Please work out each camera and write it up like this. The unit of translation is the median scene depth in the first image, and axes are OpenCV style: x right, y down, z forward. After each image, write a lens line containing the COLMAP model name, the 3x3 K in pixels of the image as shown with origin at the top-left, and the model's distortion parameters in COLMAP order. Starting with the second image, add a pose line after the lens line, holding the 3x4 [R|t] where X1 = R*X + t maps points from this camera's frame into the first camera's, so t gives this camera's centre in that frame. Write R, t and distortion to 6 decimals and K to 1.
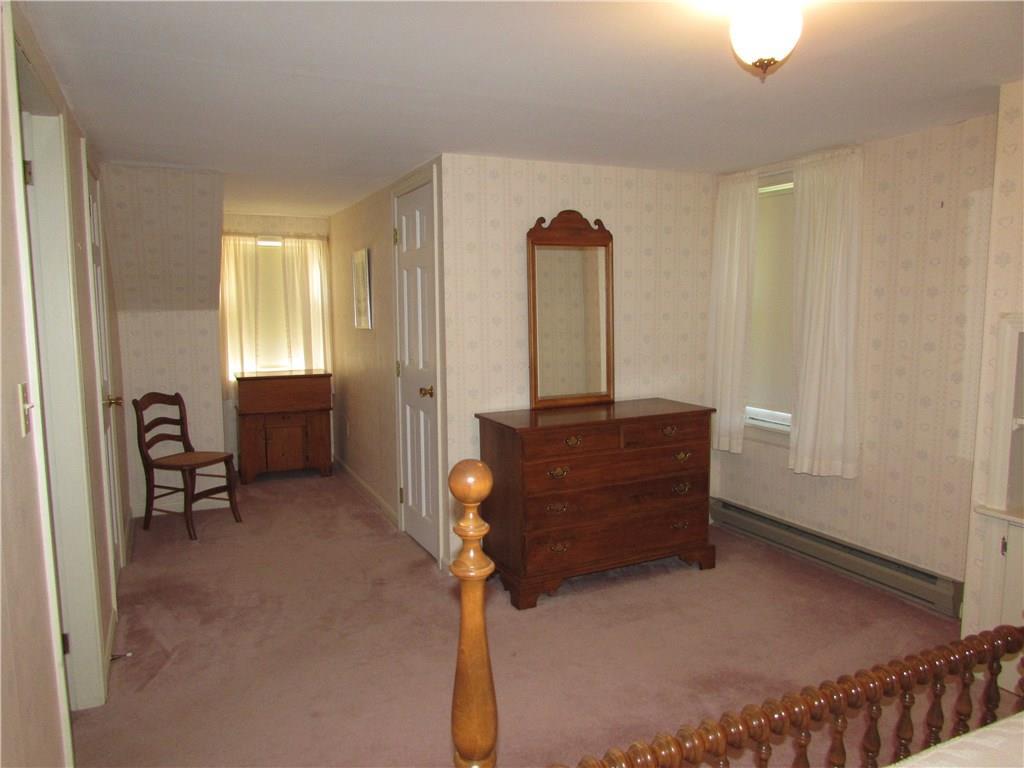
lens RADIAL K [[756.4, 0, 510.3], [0, 756.4, 386.9], [0, 0, 1]] dist [-0.003202, 0.002142]
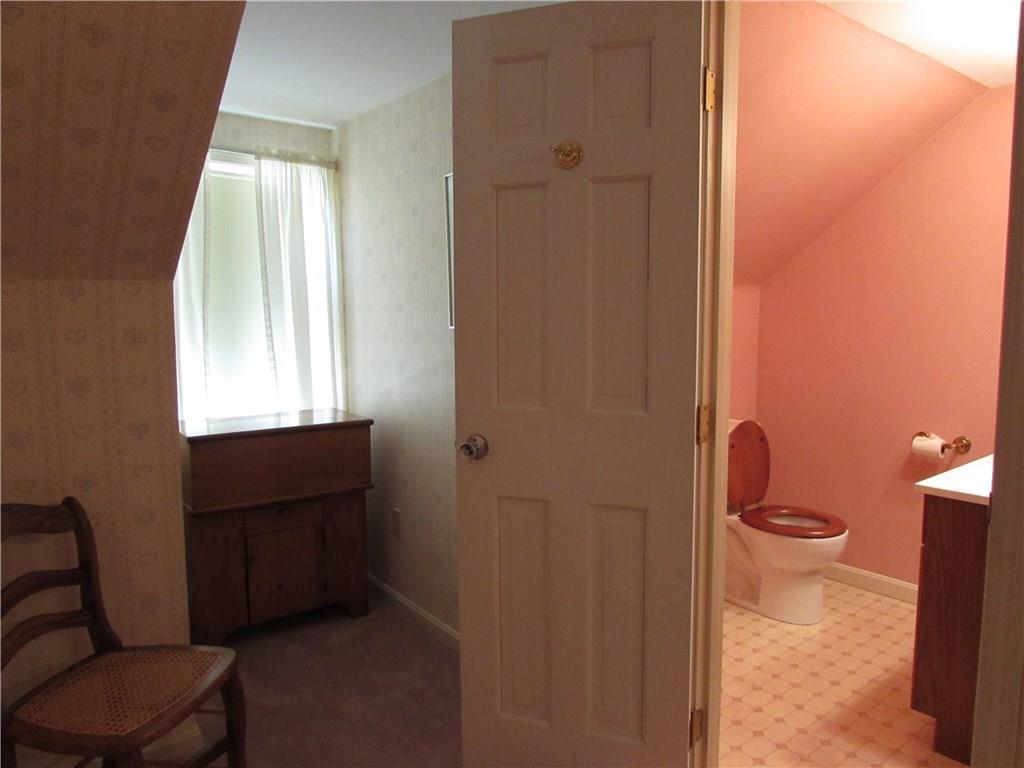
lens RADIAL K [[756.4, 0, 510.3], [0, 756.4, 386.9], [0, 0, 1]] dist [-0.003202, 0.002142]
pose [[0.982085, -0.043066, 0.183453, -0.239178], [0.047761, 0.998633, -0.021245, -0.023986], [-0.182288, 0.029626, 0.982799, 0.483079]]
